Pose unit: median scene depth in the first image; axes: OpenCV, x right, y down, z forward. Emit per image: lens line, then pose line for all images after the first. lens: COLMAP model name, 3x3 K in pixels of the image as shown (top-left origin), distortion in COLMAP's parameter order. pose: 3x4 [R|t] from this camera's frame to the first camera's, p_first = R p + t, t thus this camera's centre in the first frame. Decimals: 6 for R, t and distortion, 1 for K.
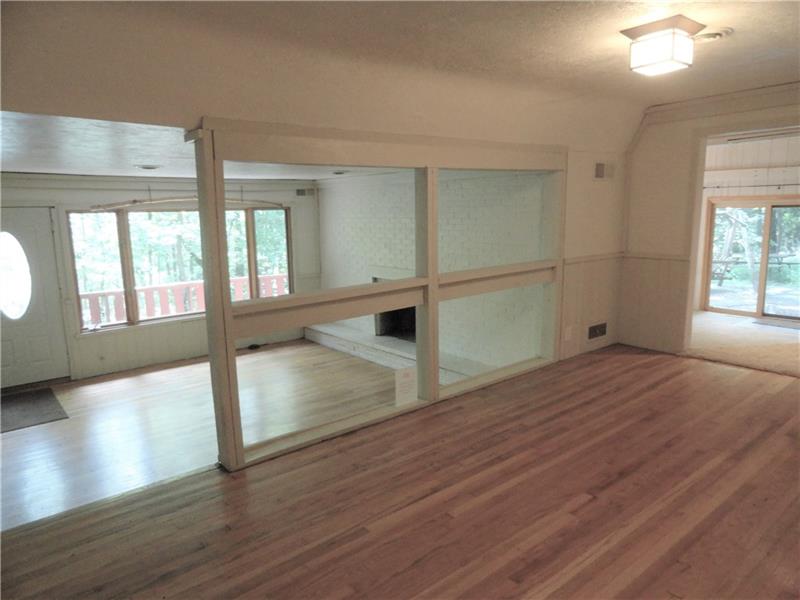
lens RADIAL K [[538.0, 0, 403.3], [0, 538.0, 301.0], [0, 0, 1]] dist [-0.001789, -0.002042]
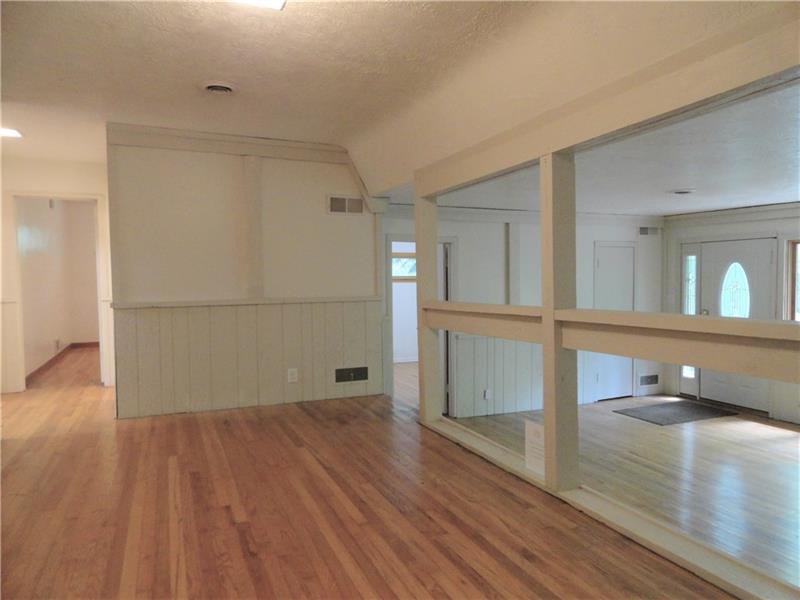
lens RADIAL K [[538.0, 0, 403.3], [0, 538.0, 301.0], [0, 0, 1]] dist [-0.001789, -0.002042]
pose [[-0.264645, 0.061731, -0.962368, 0.765292], [-0.150799, 0.983023, 0.104524, -0.095760], [0.952483, 0.172785, -0.250843, 0.971566]]
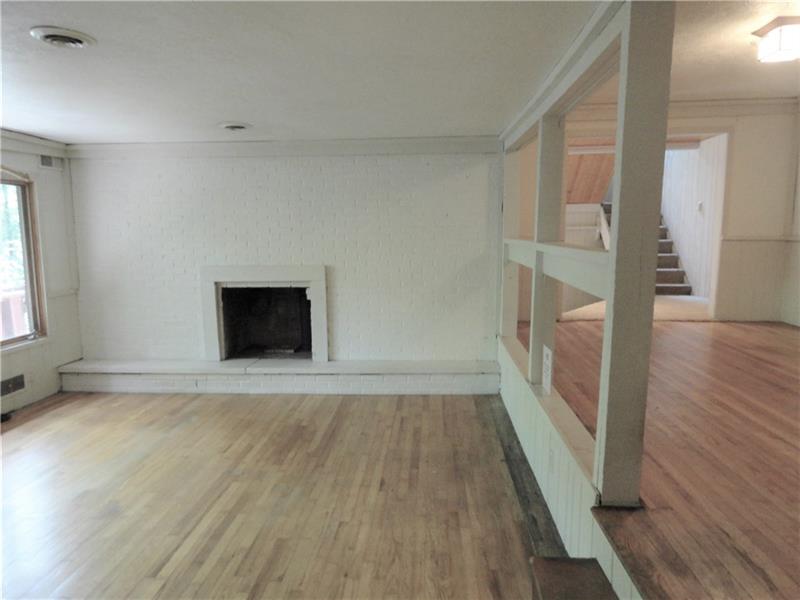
lens RADIAL K [[538.0, 0, 403.3], [0, 538.0, 301.0], [0, 0, 1]] dist [-0.001789, -0.002042]
pose [[0.676672, -0.080591, 0.731861, -0.780258], [0.114216, 0.993449, 0.003794, 0.015419], [-0.727372, 0.081023, 0.681444, 0.569677]]
